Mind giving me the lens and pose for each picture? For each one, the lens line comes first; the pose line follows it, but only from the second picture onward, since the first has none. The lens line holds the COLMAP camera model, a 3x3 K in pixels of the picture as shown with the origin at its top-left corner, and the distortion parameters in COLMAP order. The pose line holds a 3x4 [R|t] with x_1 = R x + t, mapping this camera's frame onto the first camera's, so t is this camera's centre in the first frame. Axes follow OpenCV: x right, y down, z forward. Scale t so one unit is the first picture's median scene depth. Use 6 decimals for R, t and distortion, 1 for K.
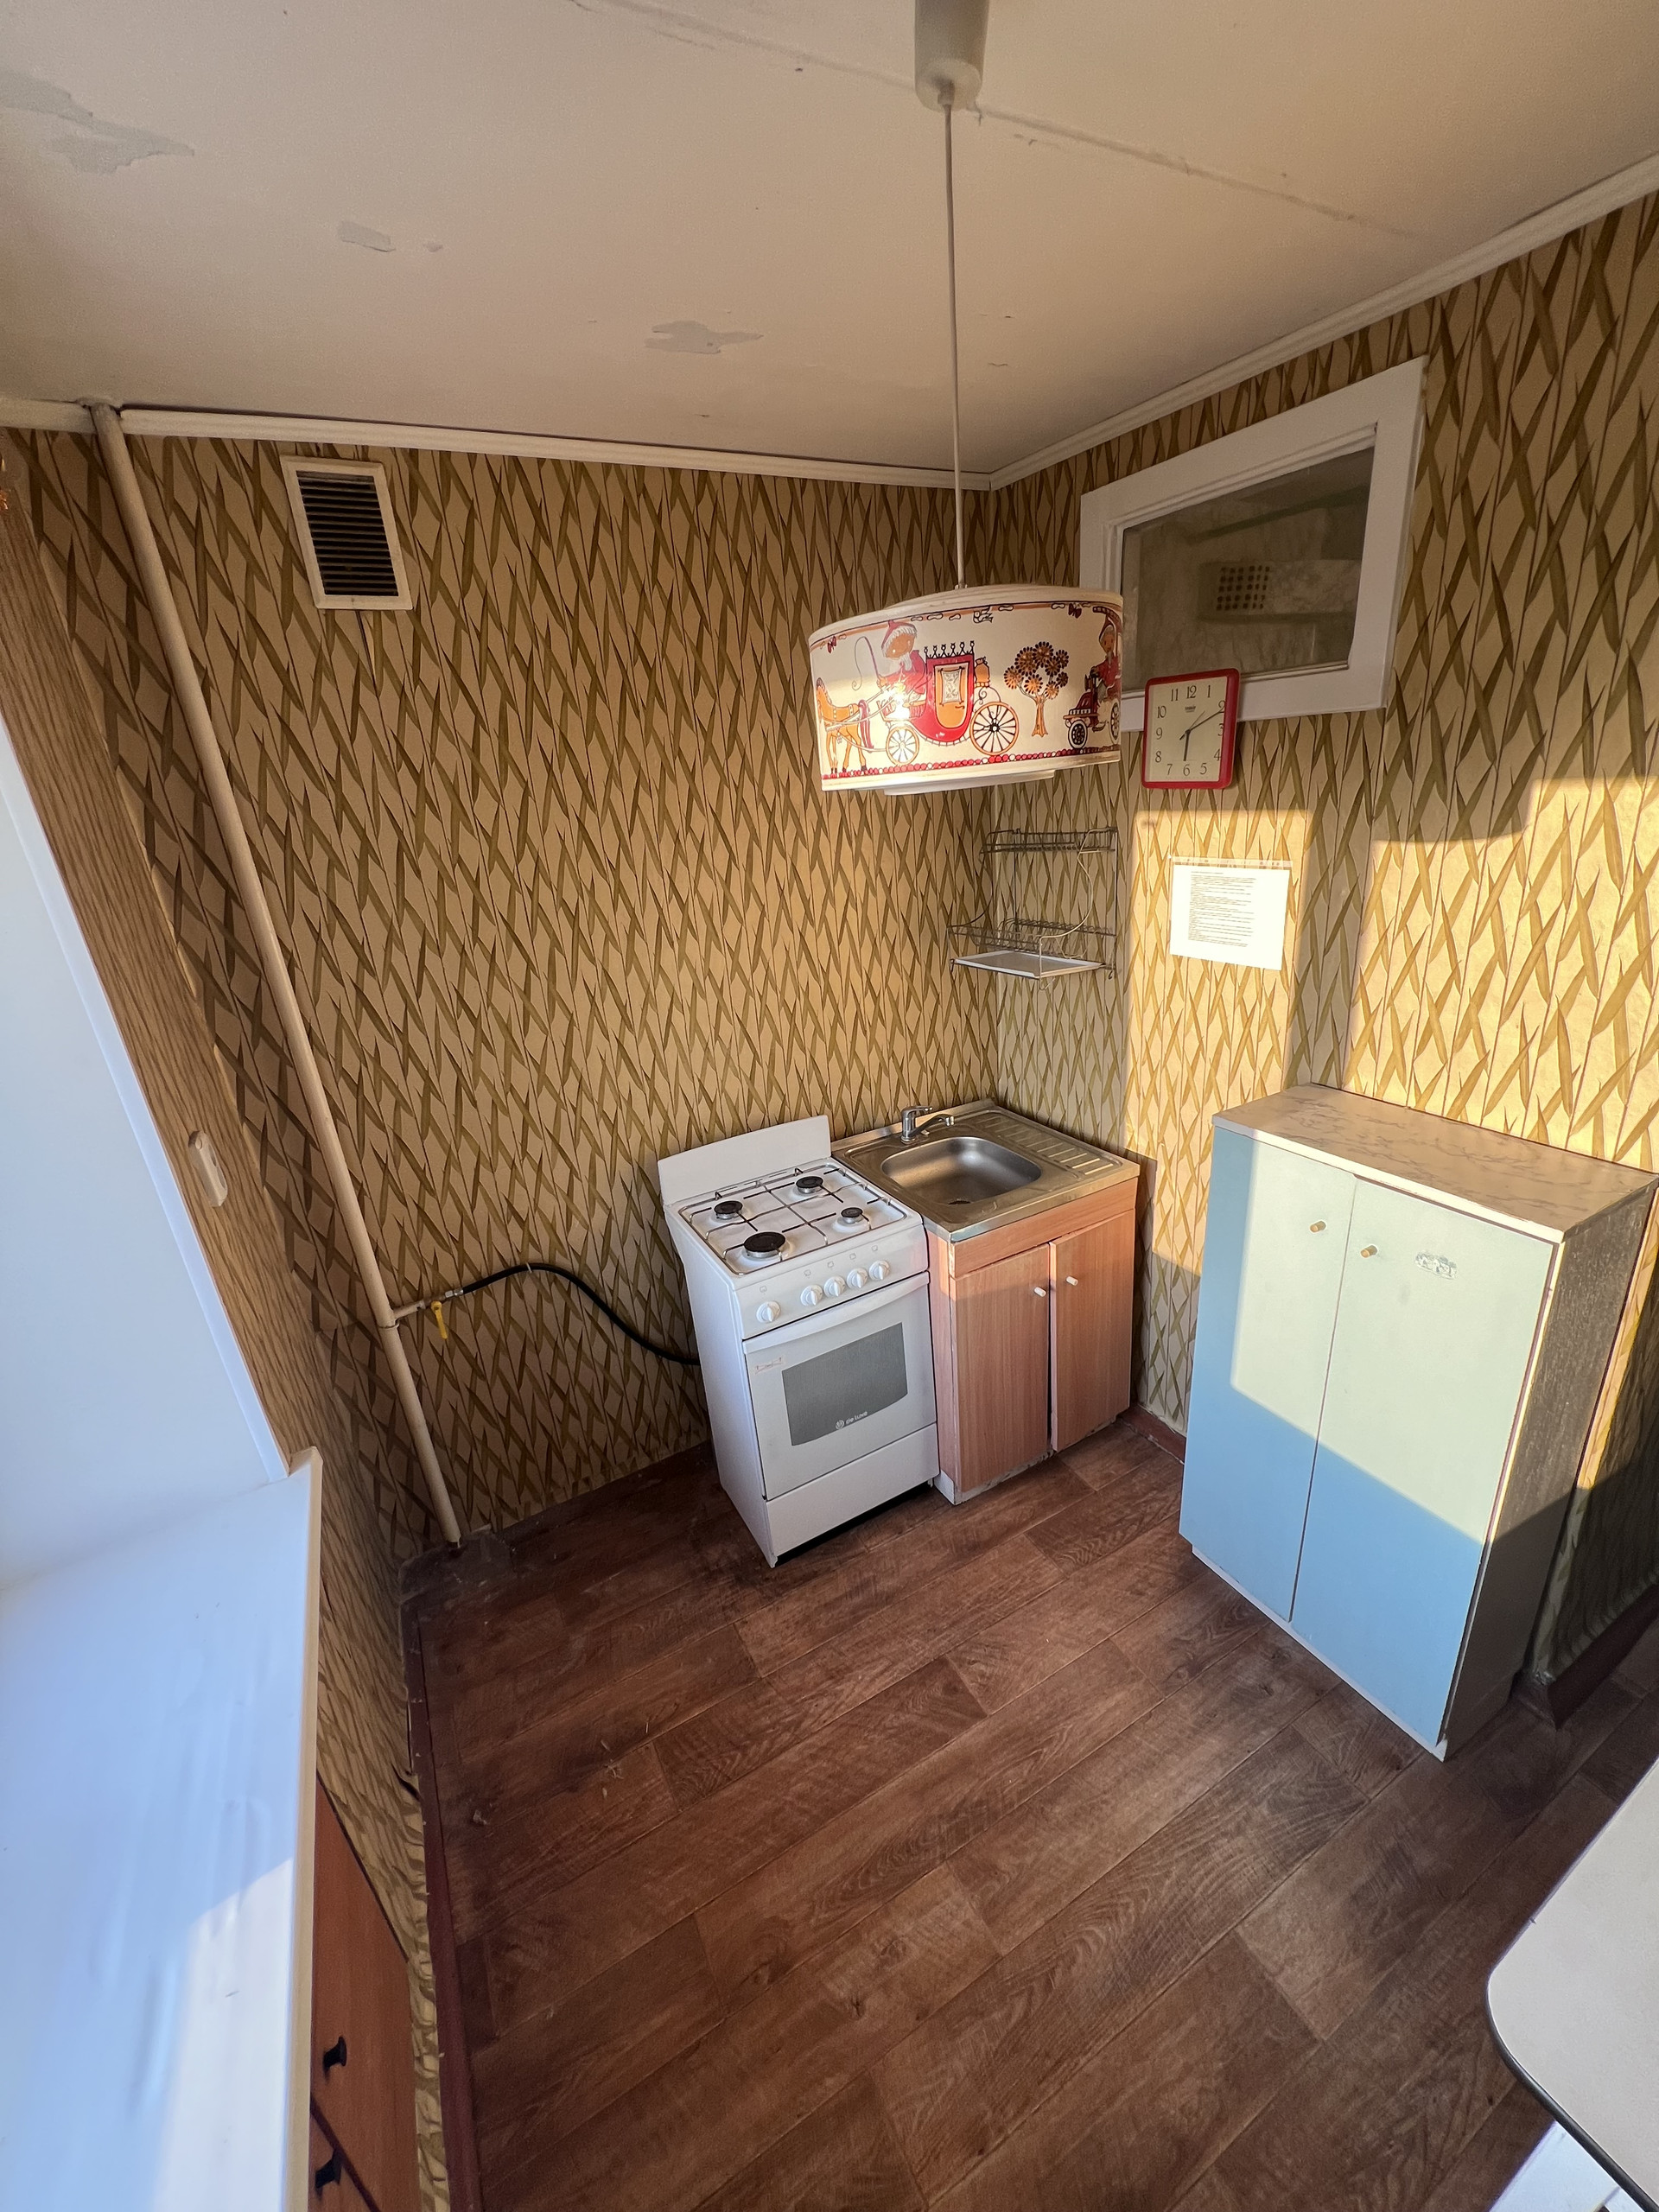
lens RADIAL K [[885.7, 0, 836.6], [0, 885.7, 1101.3], [0, 0, 1]] dist [-0.000715, -0.000697]
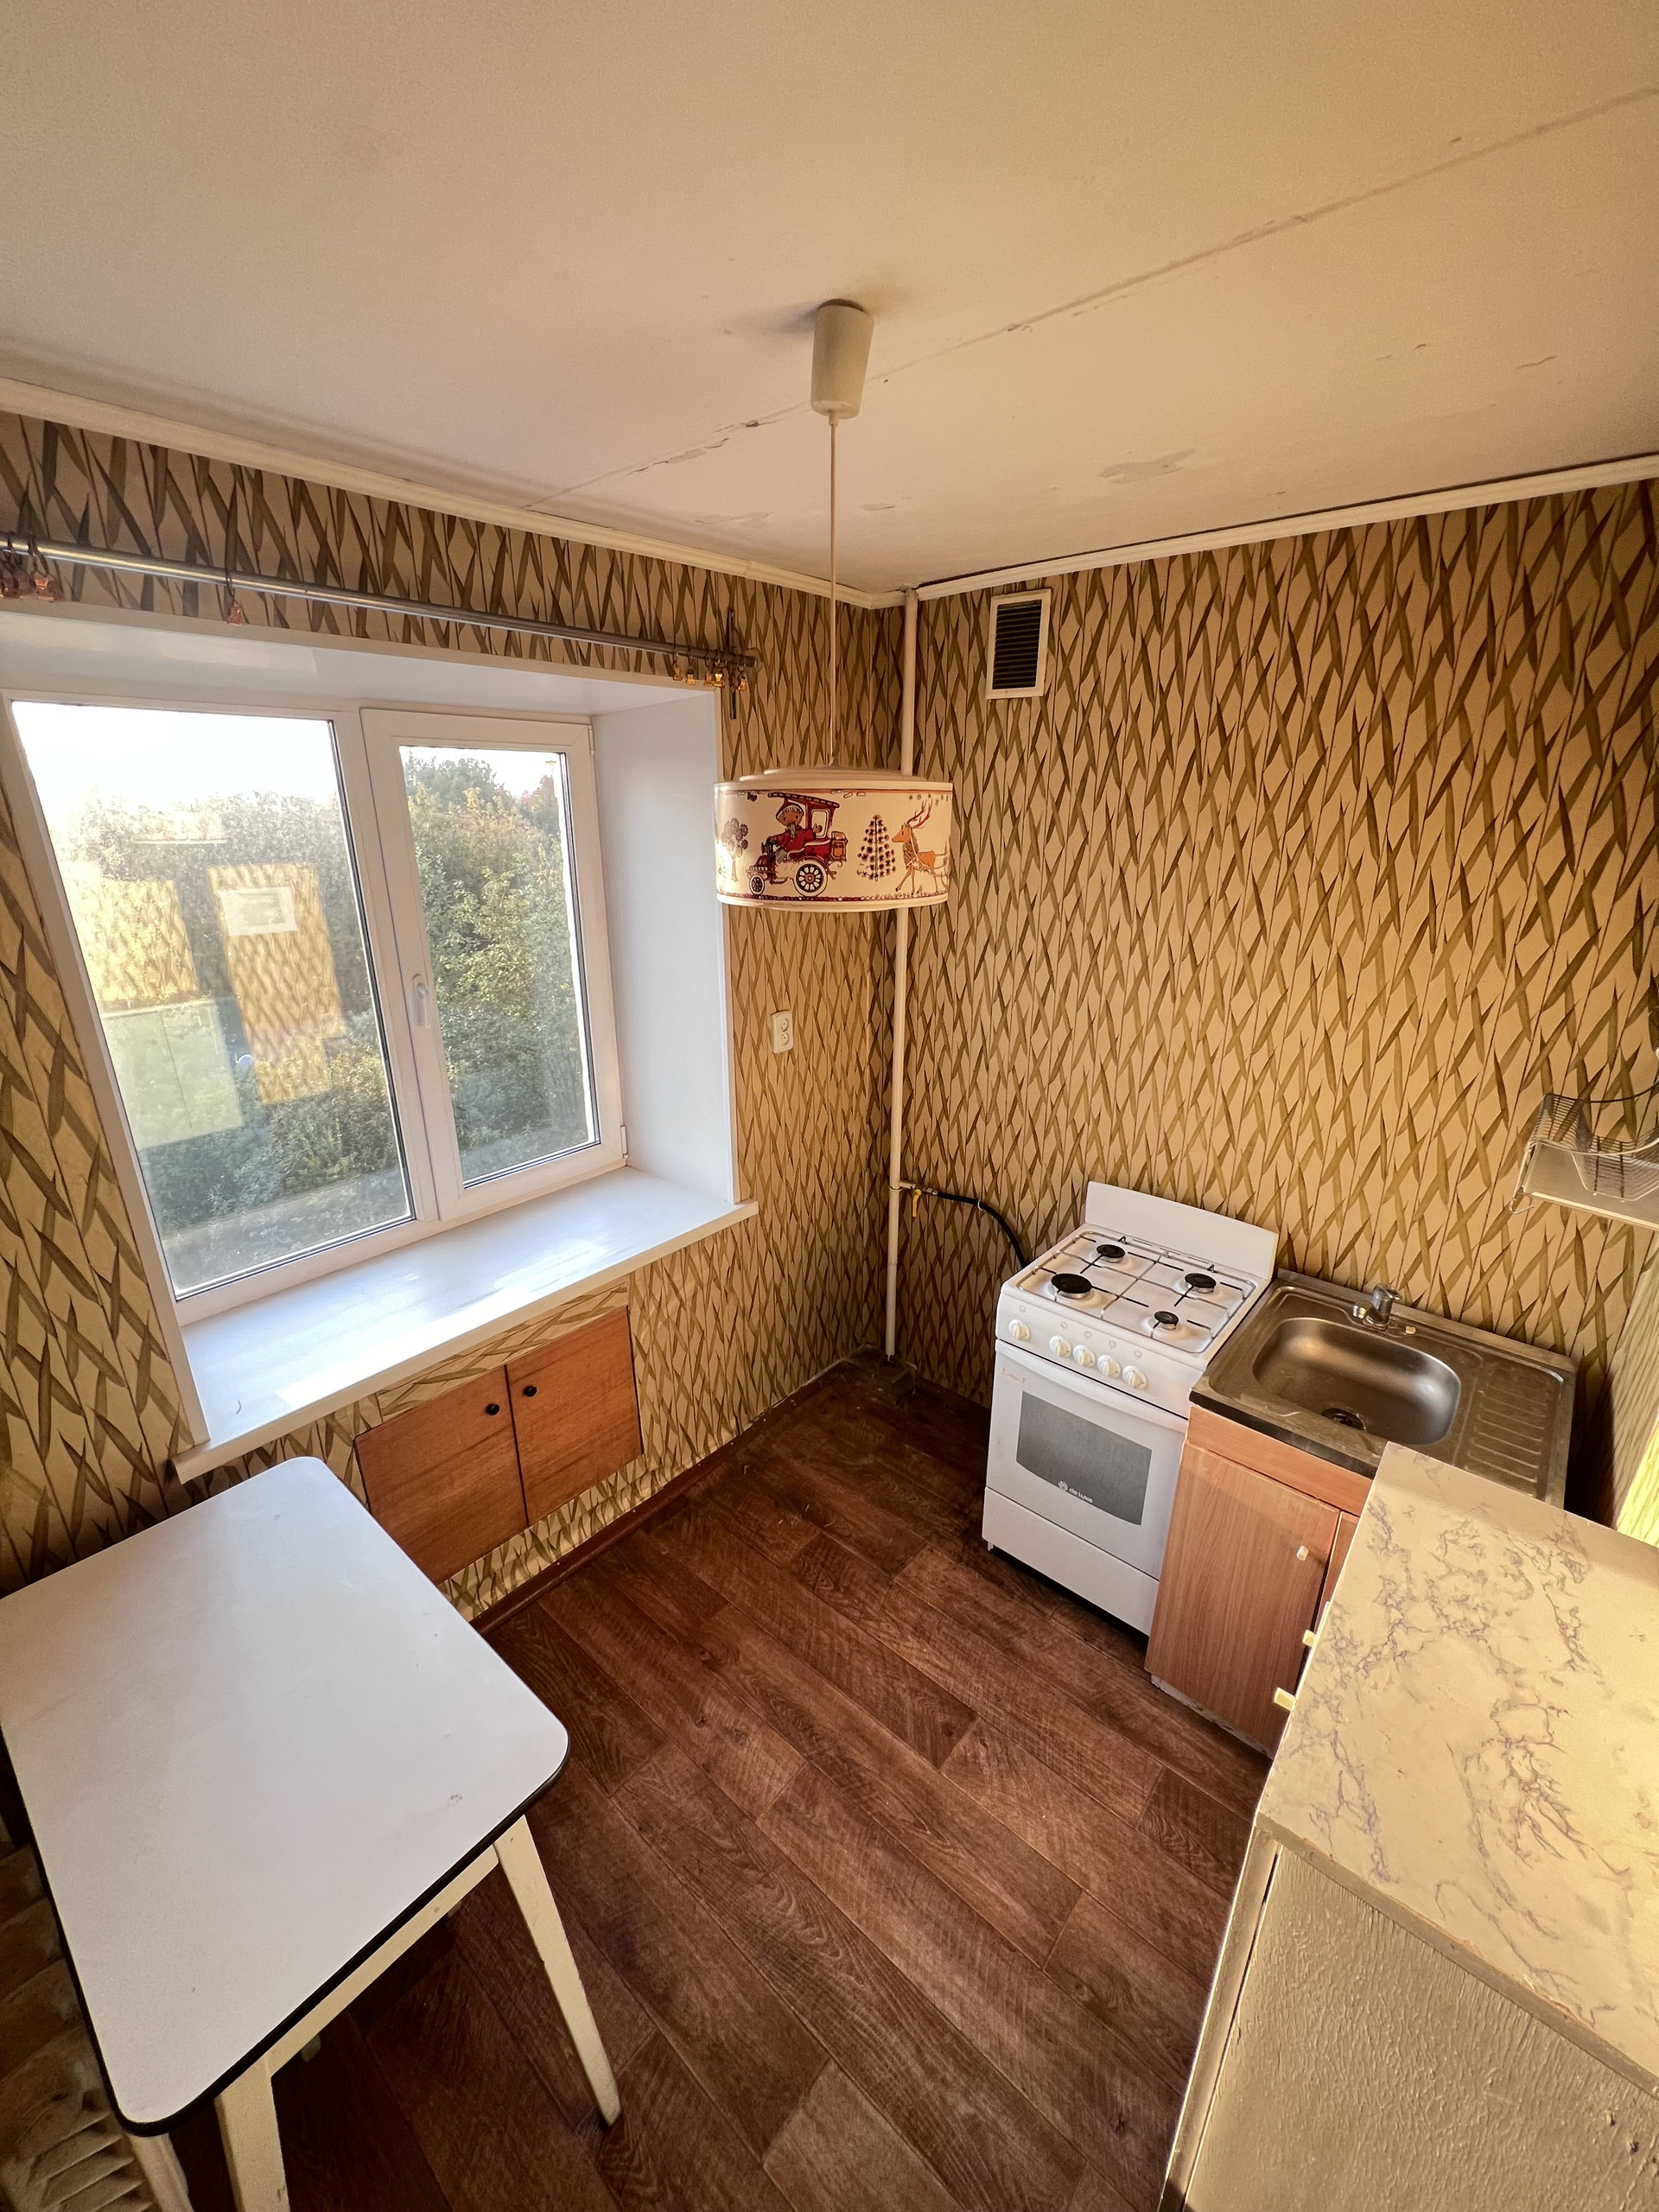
lens RADIAL K [[885.7, 0, 836.6], [0, 885.7, 1101.3], [0, 0, 1]] dist [-0.000715, -0.000697]
pose [[0.356345, 0.379700, -0.853725, 0.632006], [-0.356024, 0.899954, 0.251655, -0.200495], [0.863866, 0.214270, 0.455876, 0.228534]]
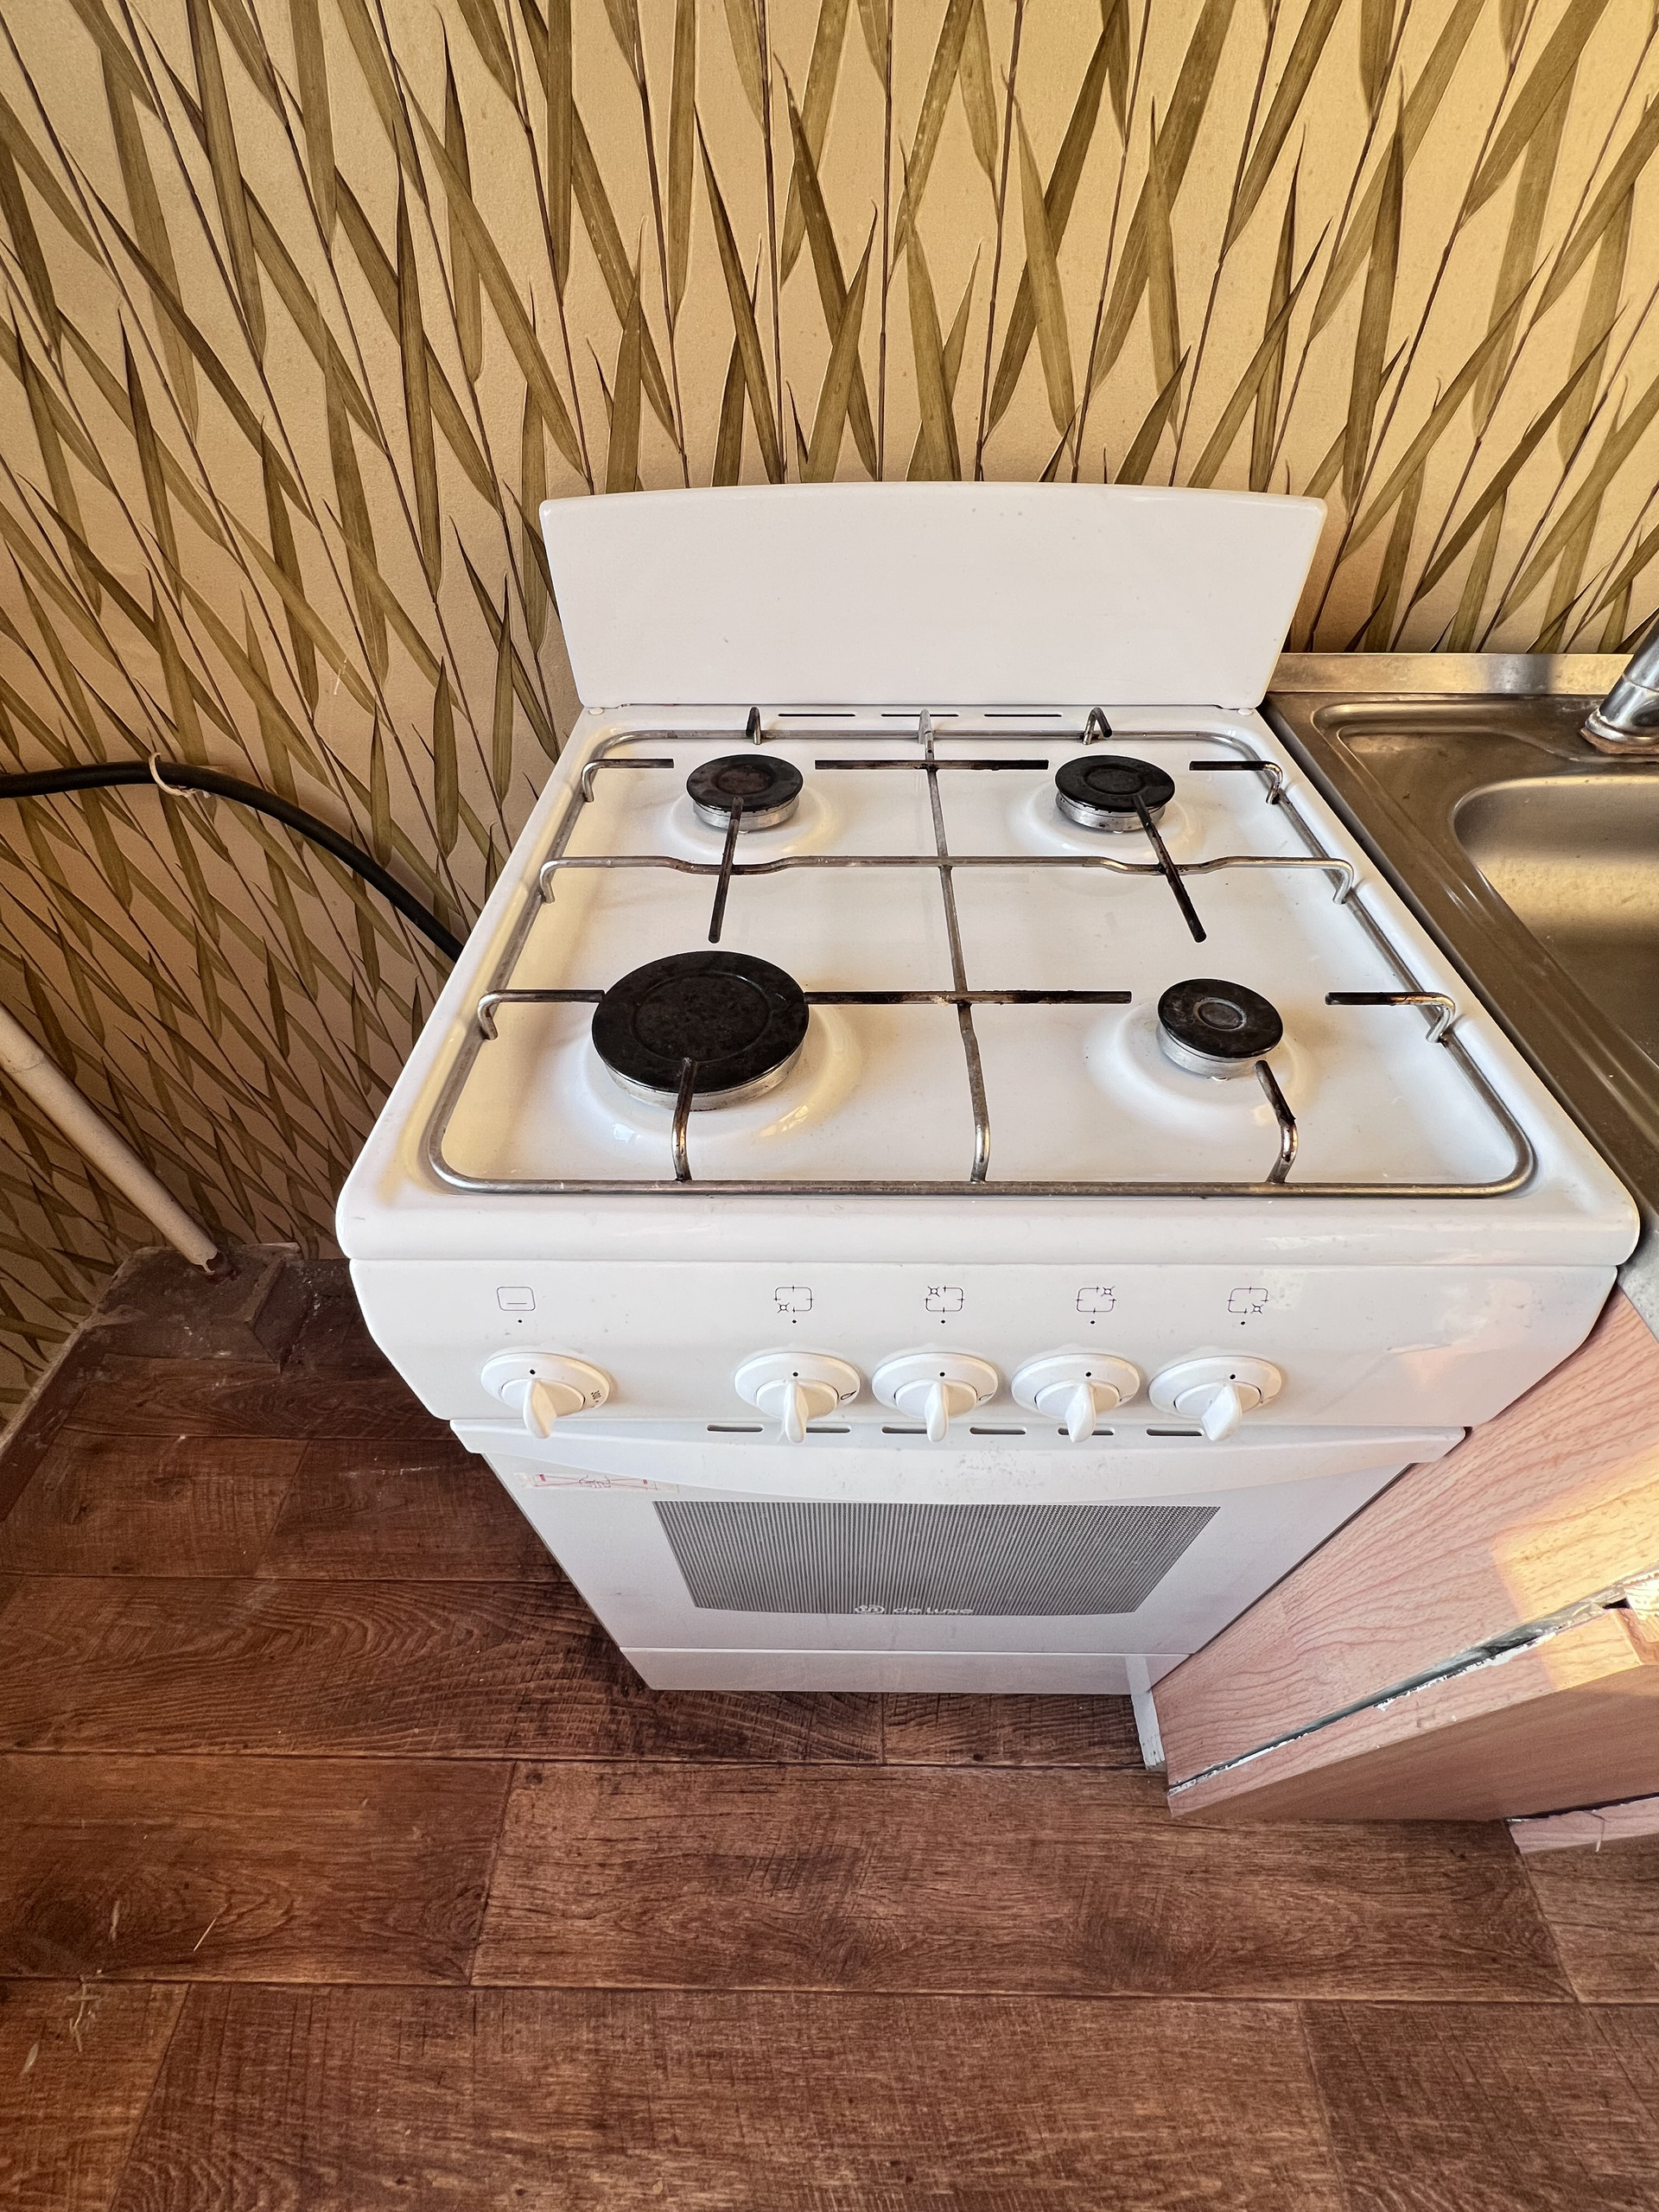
lens RADIAL K [[886.6, 0, 837.3], [0, 886.6, 1102.8], [0, 0, 1]] dist [0.000187, -0.000227]
pose [[0.868978, 0.411637, -0.274649, 0.006126], [-0.234993, 0.831707, 0.503033, 0.068642], [0.435495, -0.372584, 0.819467, 0.838227]]
